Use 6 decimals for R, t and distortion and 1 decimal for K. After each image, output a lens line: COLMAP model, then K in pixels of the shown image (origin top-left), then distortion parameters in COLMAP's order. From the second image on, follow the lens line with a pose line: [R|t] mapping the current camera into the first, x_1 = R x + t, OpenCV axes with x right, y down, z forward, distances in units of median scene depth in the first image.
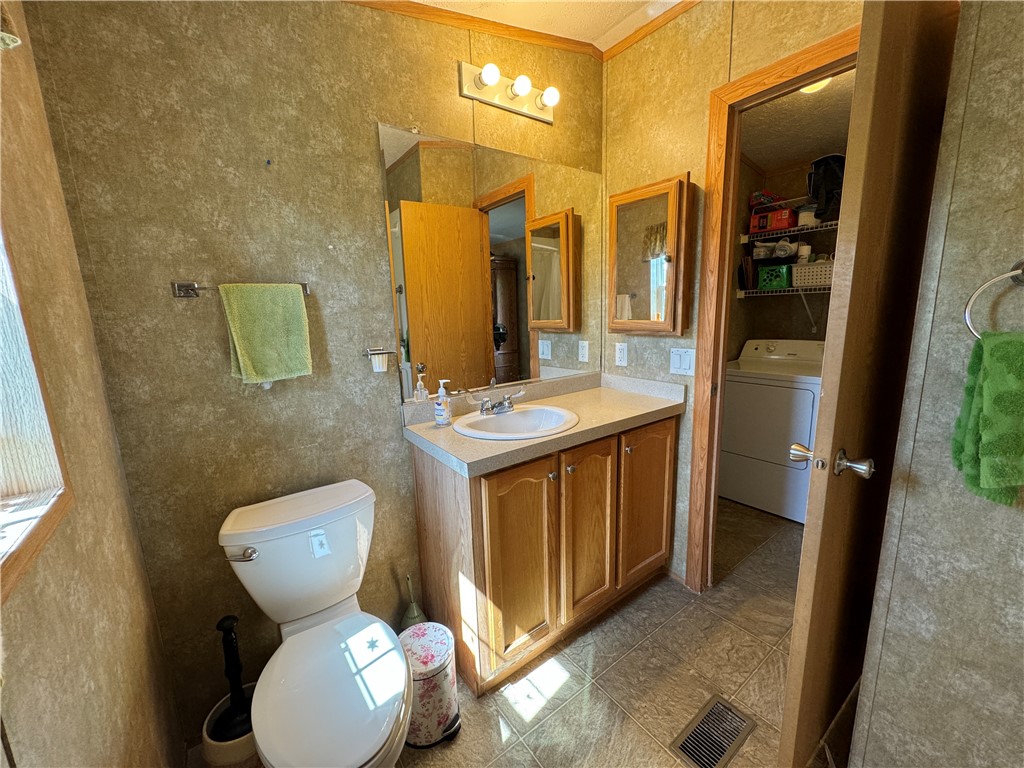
lens RADIAL K [[406.1, 0, 505.9], [0, 406.1, 385.6], [0, 0, 1]] dist [-0.003842, -0.000037]
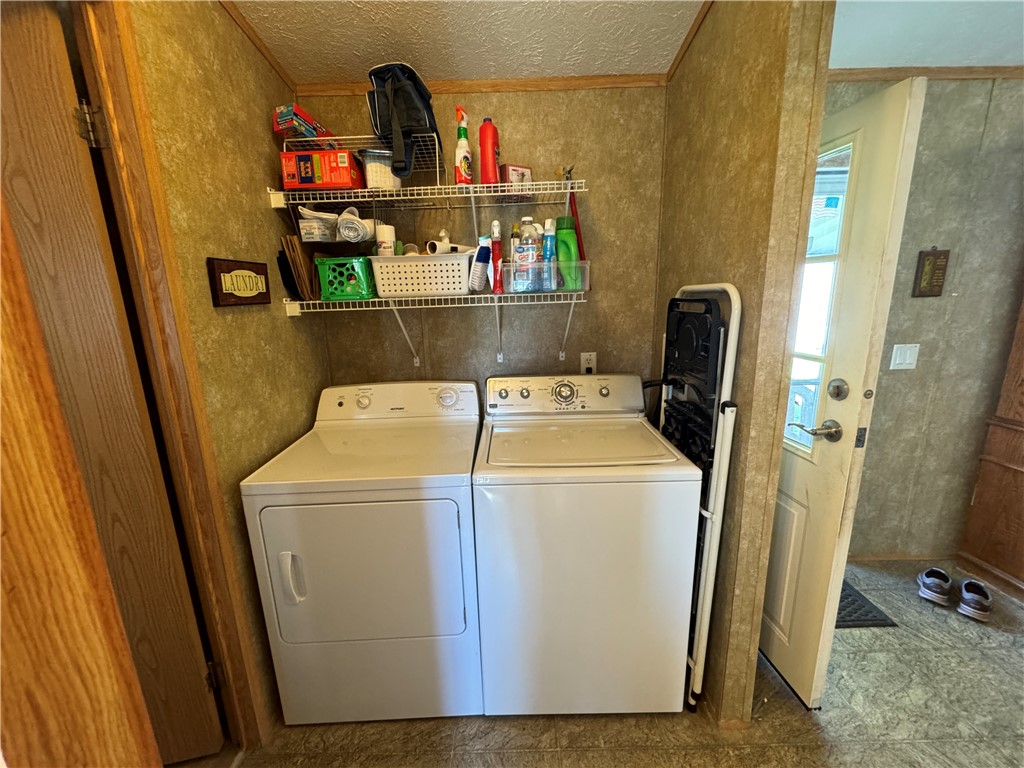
lens RADIAL K [[406.1, 0, 510.3], [0, 406.1, 379.2], [0, 0, 1]] dist [-0.003842, -0.000037]
pose [[0.585832, -0.156980, 0.795084, 0.338985], [0.157551, 0.984404, 0.078272, -0.142705], [-0.794971, 0.079412, 0.601428, 0.510617]]
